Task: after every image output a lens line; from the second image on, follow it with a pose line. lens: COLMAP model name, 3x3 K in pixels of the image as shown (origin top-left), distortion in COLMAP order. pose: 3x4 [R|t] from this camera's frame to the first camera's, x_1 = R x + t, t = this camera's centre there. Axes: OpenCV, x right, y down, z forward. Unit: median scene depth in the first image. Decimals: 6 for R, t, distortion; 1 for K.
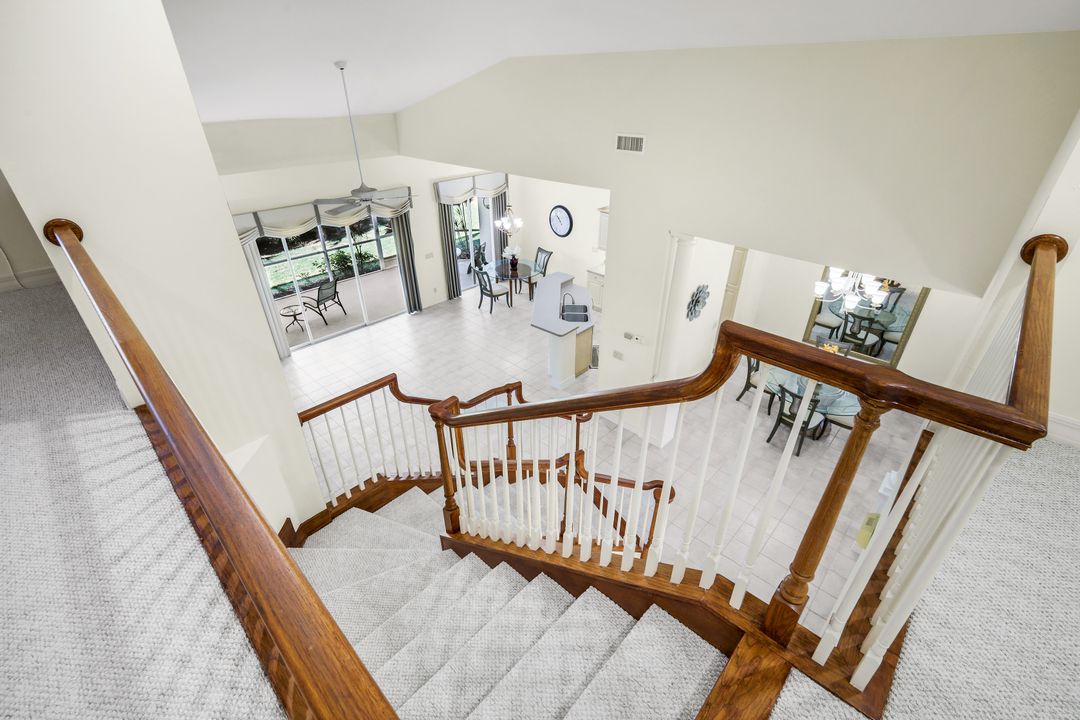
lens RADIAL K [[476.4, 0, 540.3], [0, 476.4, 357.0], [0, 0, 1]] dist [0.003393, -0.001446]
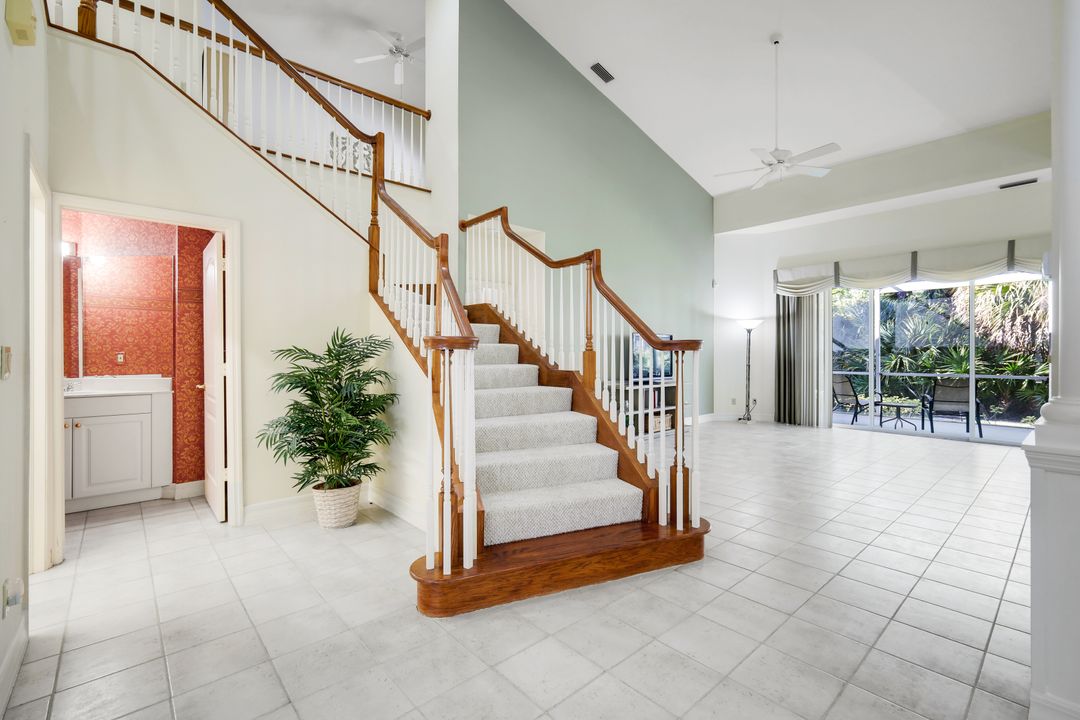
lens RADIAL K [[476.4, 0, 536.4], [0, 476.4, 352.2], [0, 0, 1]] dist [0.003393, -0.001446]
pose [[-0.082797, -0.000218, -0.996566, 0.307839], [-0.503119, 0.863215, 0.041611, 0.090362], [0.860242, 0.504837, -0.071581, 0.454145]]
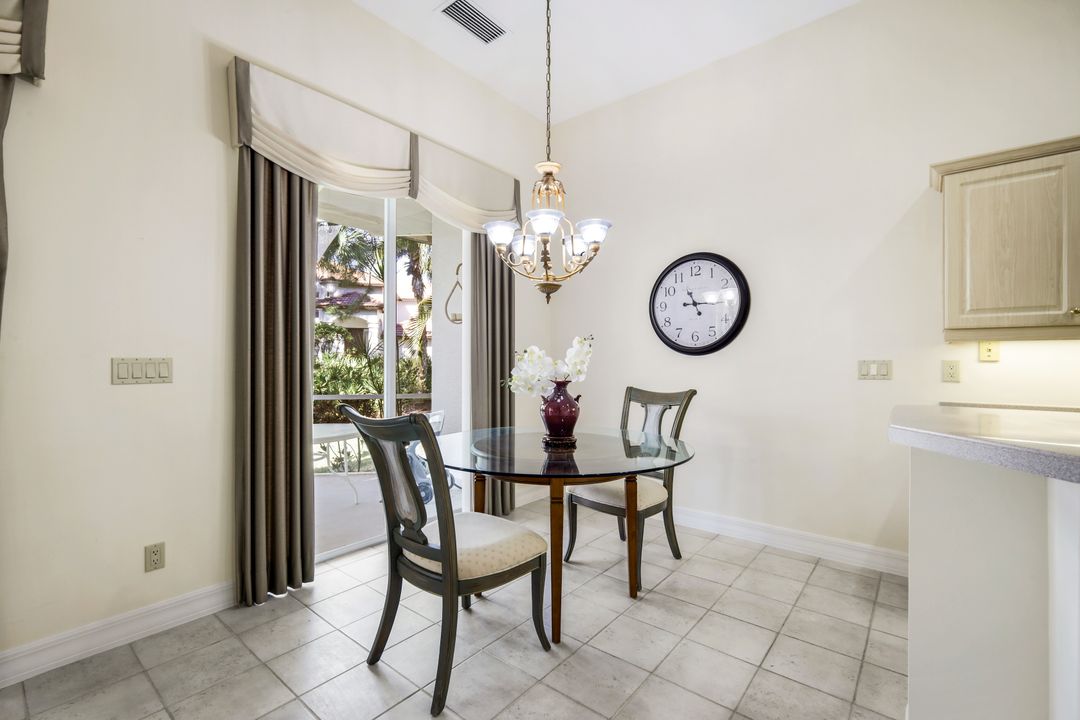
lens RADIAL K [[476.4, 0, 543.0], [0, 476.4, 356.2], [0, 0, 1]] dist [0.003393, -0.001446]
pose [[0.997134, 0.004511, 0.075516, -0.081527], [0.034639, 0.860211, -0.508761, -0.109629], [-0.067255, 0.509919, 0.857589, 0.800940]]
